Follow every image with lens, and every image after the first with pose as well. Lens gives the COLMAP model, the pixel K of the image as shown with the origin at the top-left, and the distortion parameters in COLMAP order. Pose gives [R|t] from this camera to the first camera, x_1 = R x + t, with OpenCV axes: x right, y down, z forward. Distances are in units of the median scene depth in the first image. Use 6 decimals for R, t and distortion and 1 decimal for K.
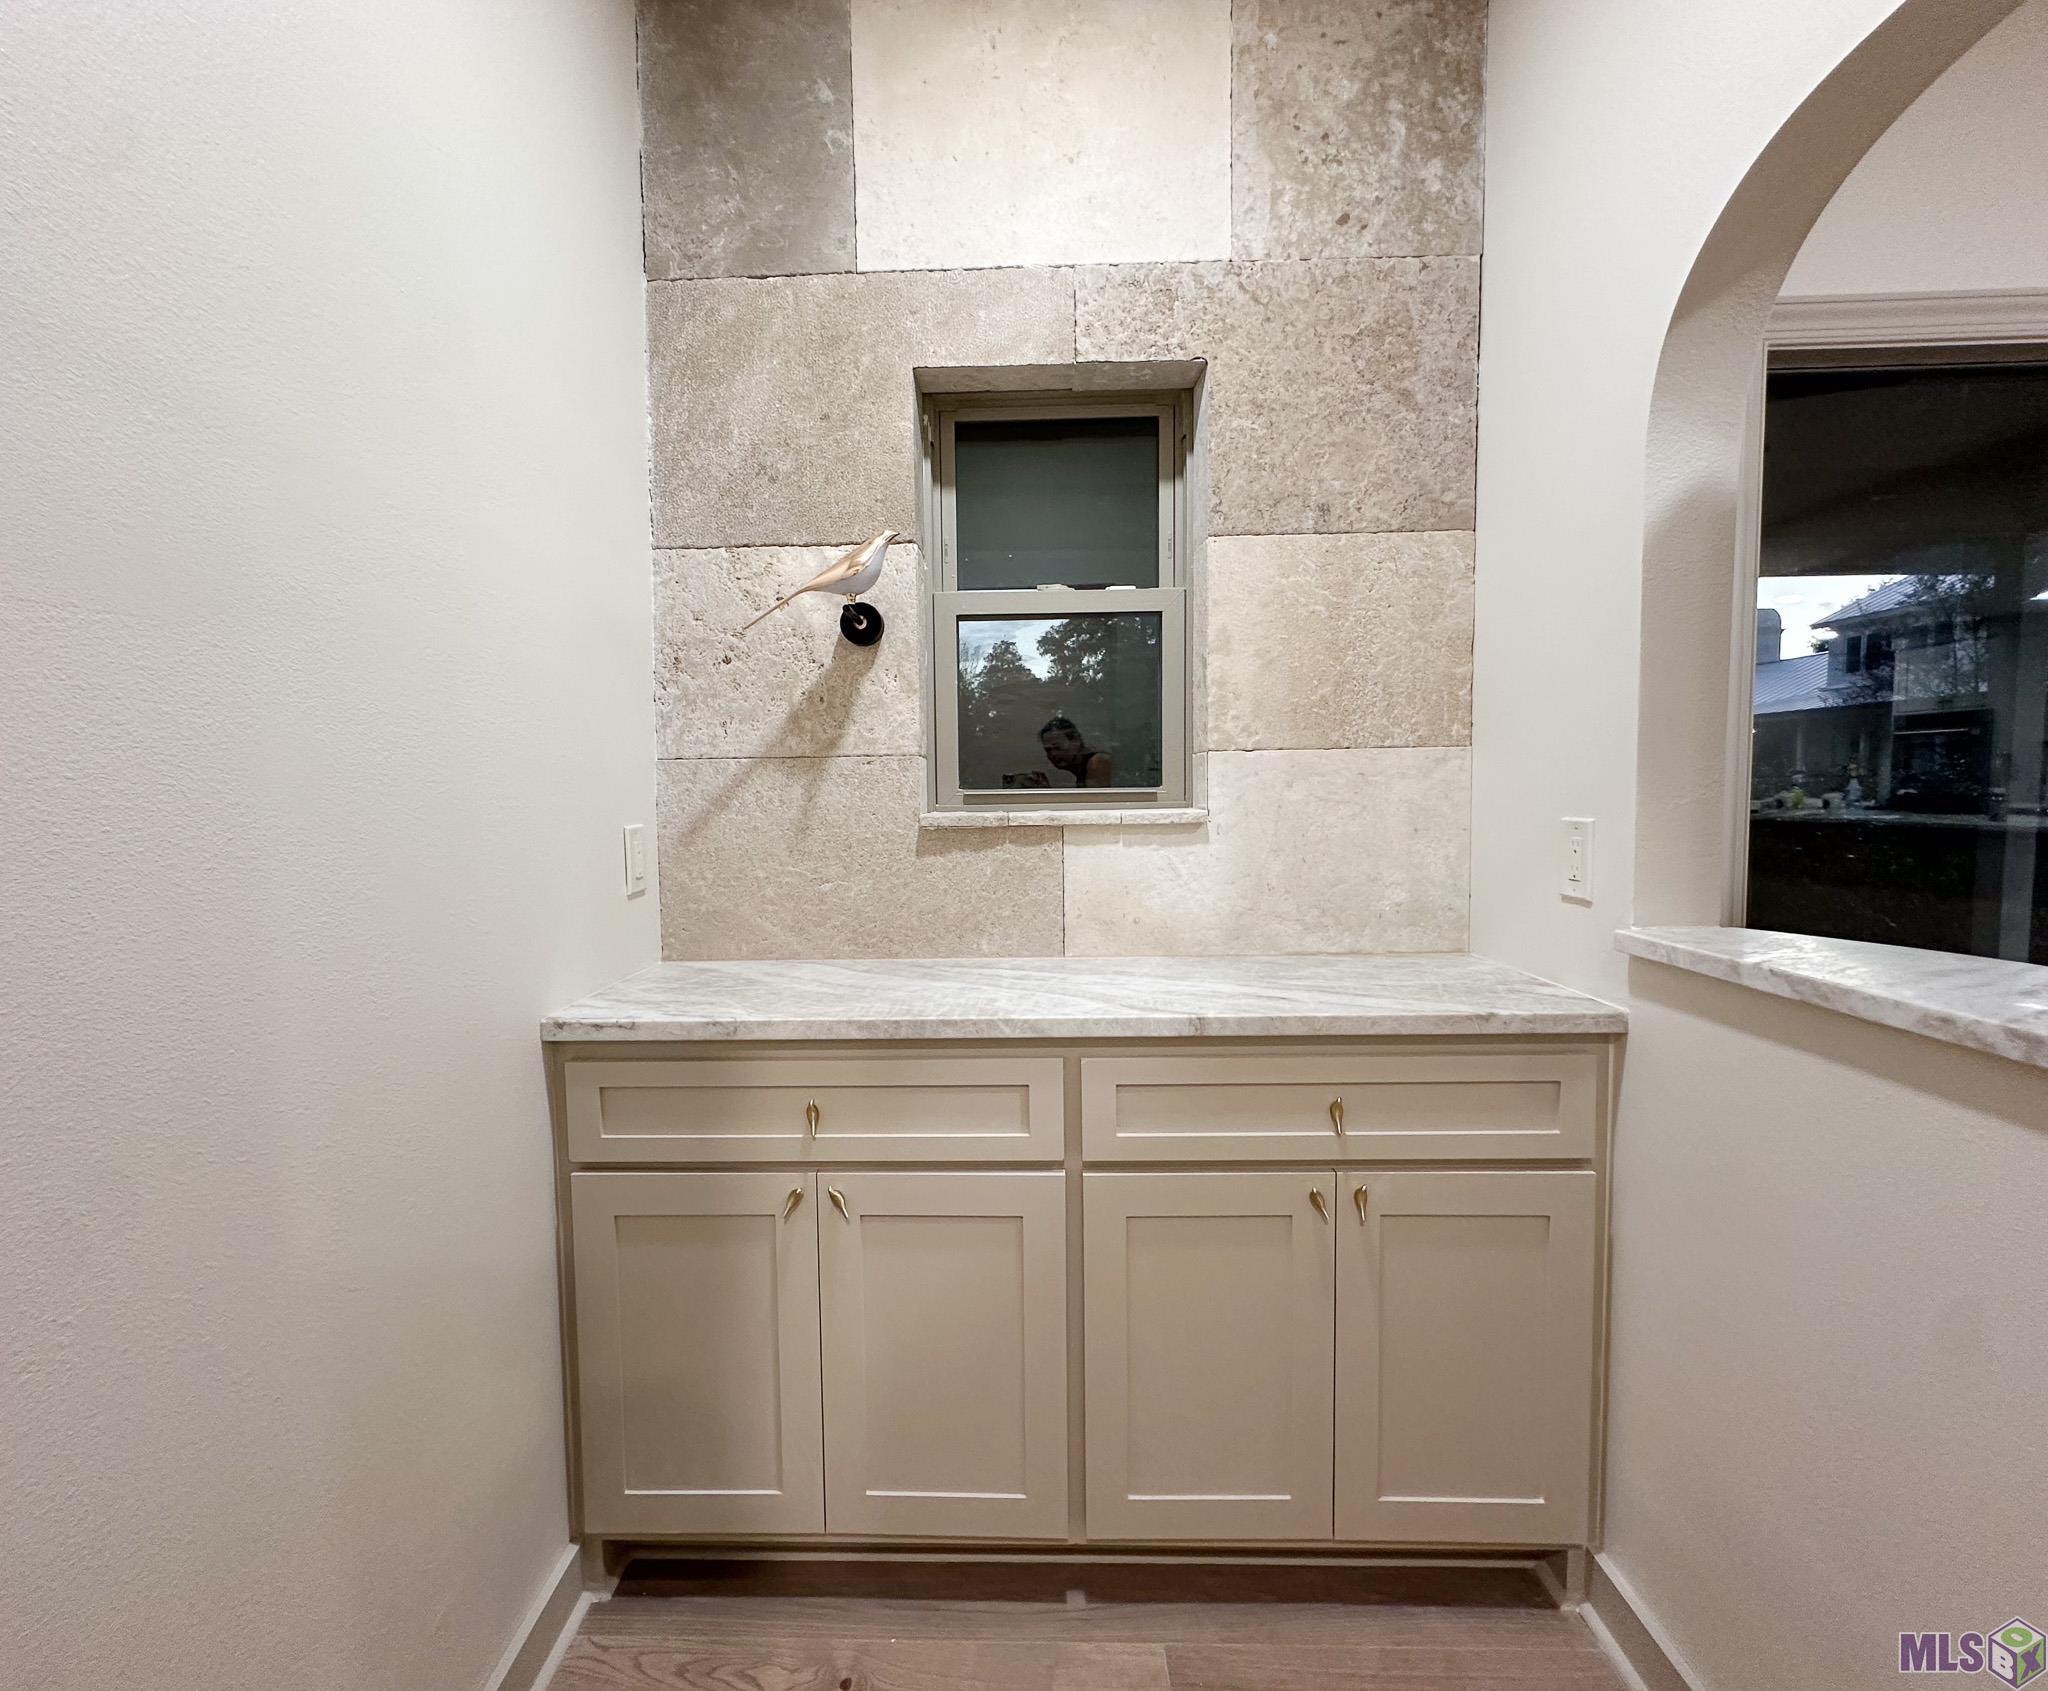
lens RADIAL K [[845.1, 0, 1006.4], [0, 845.1, 845.9], [0, 0, 1]] dist [-0.012033, 0.000064]
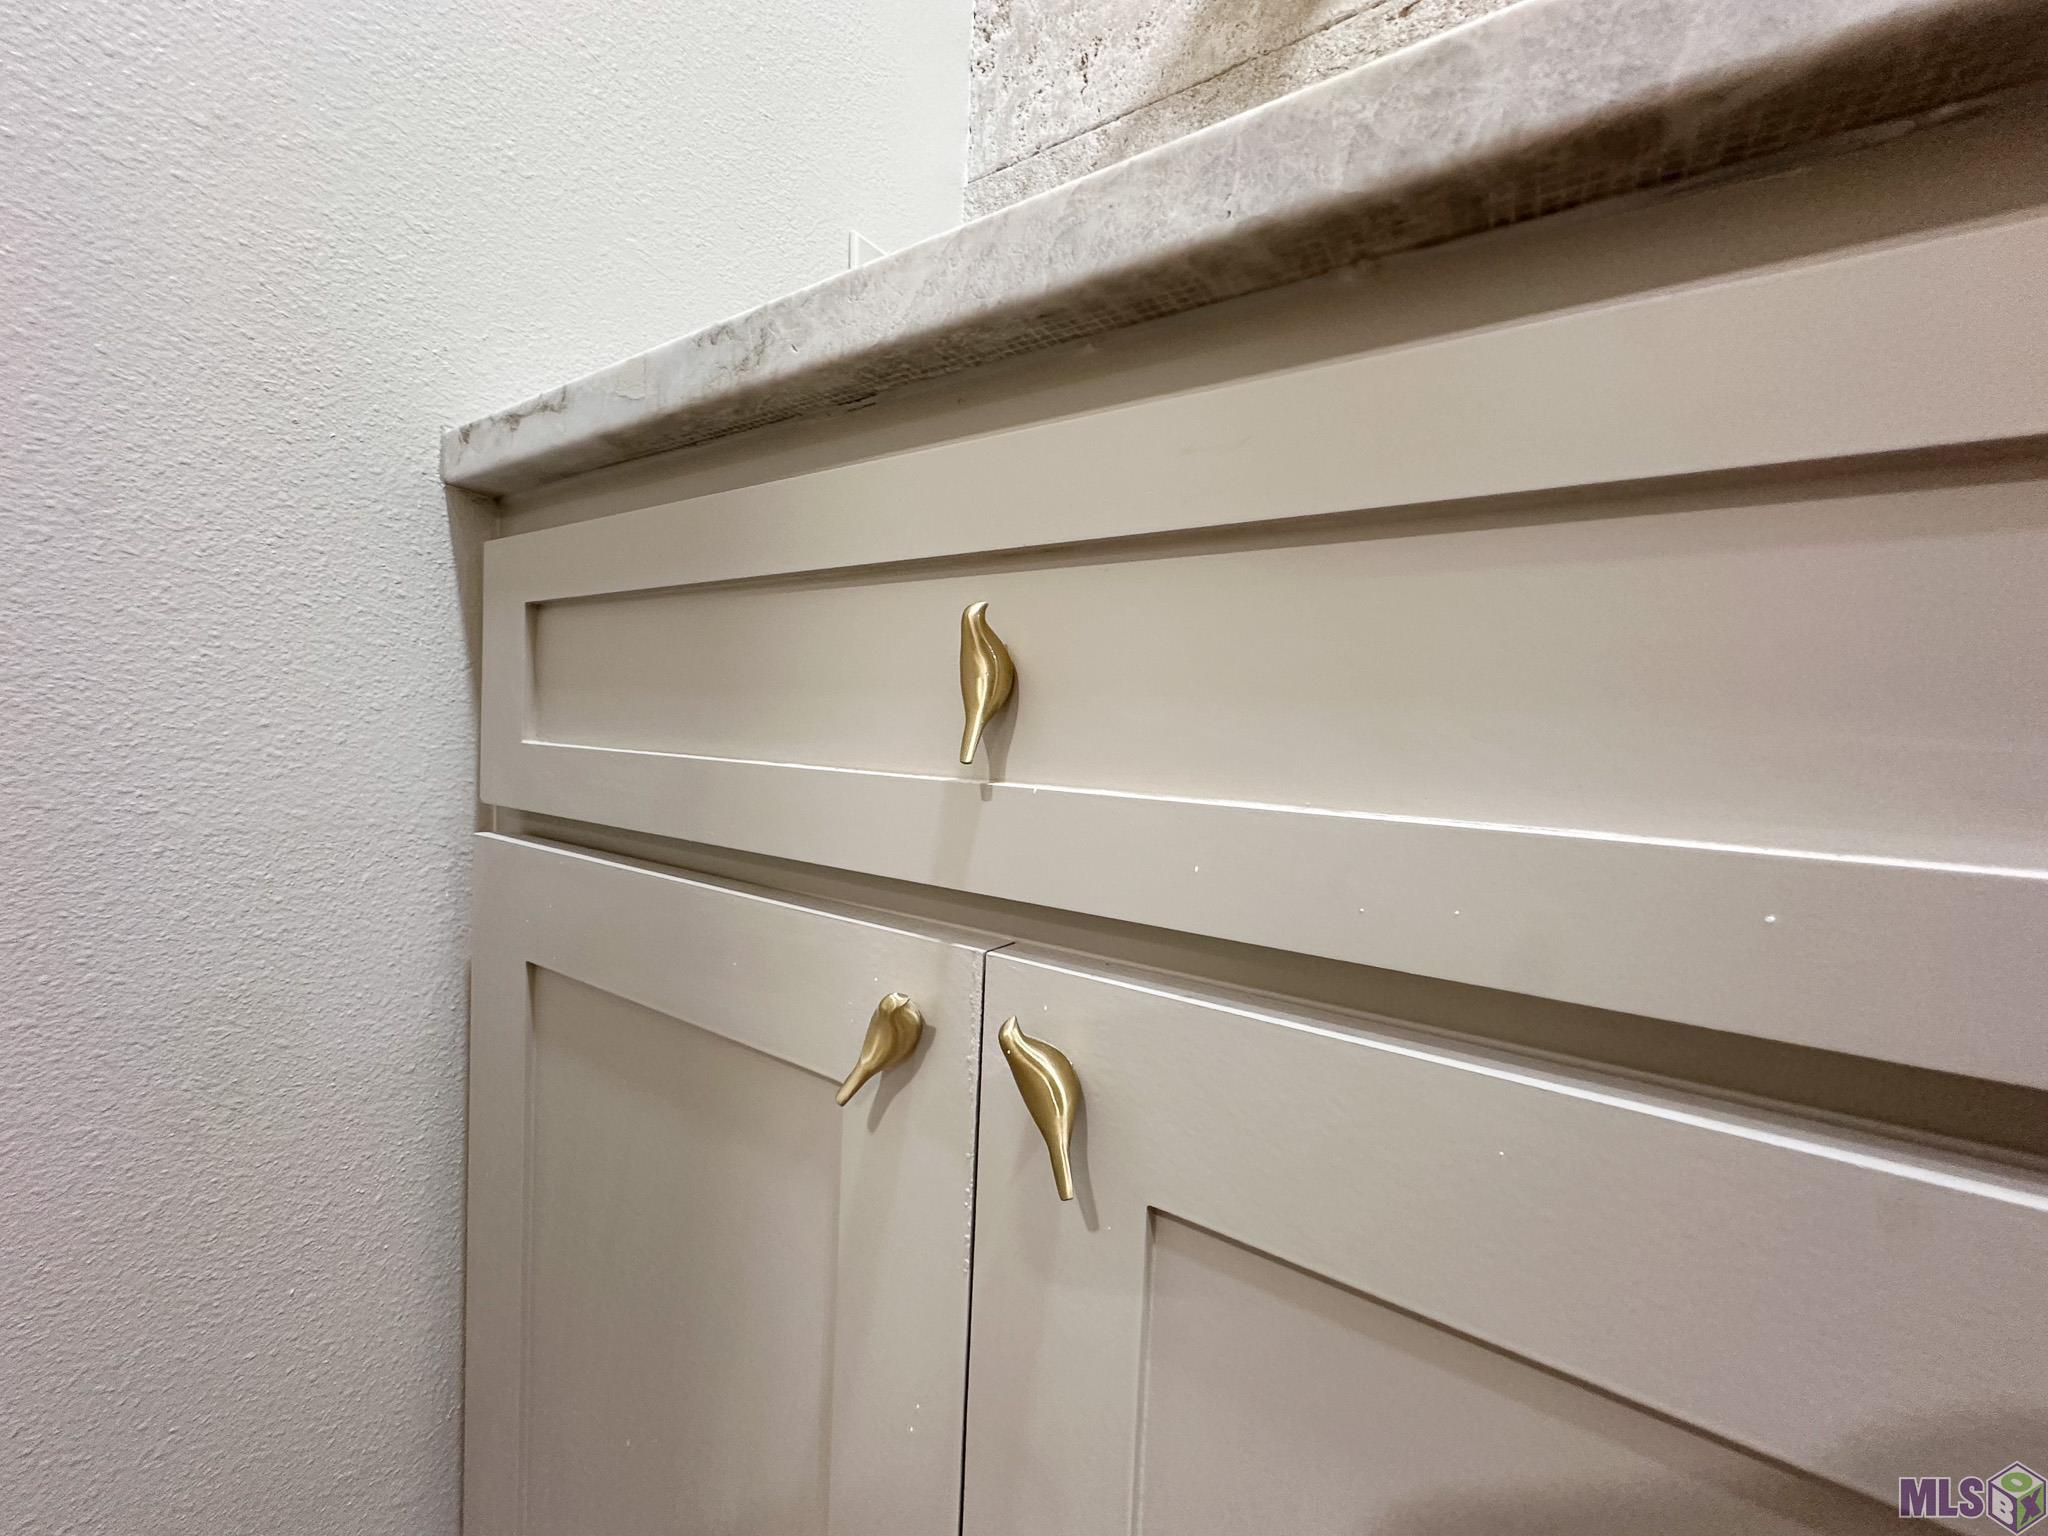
lens RADIAL K [[826.9, 0, 1031.9], [0, 826.9, 776.2], [0, 0, 1]] dist [-0.001640, 0.001109]
pose [[0.832234, 0.080570, -0.548539, -0.096304], [-0.080188, 0.996474, 0.024702, 0.333333], [0.548595, 0.023428, 0.835760, 0.816295]]
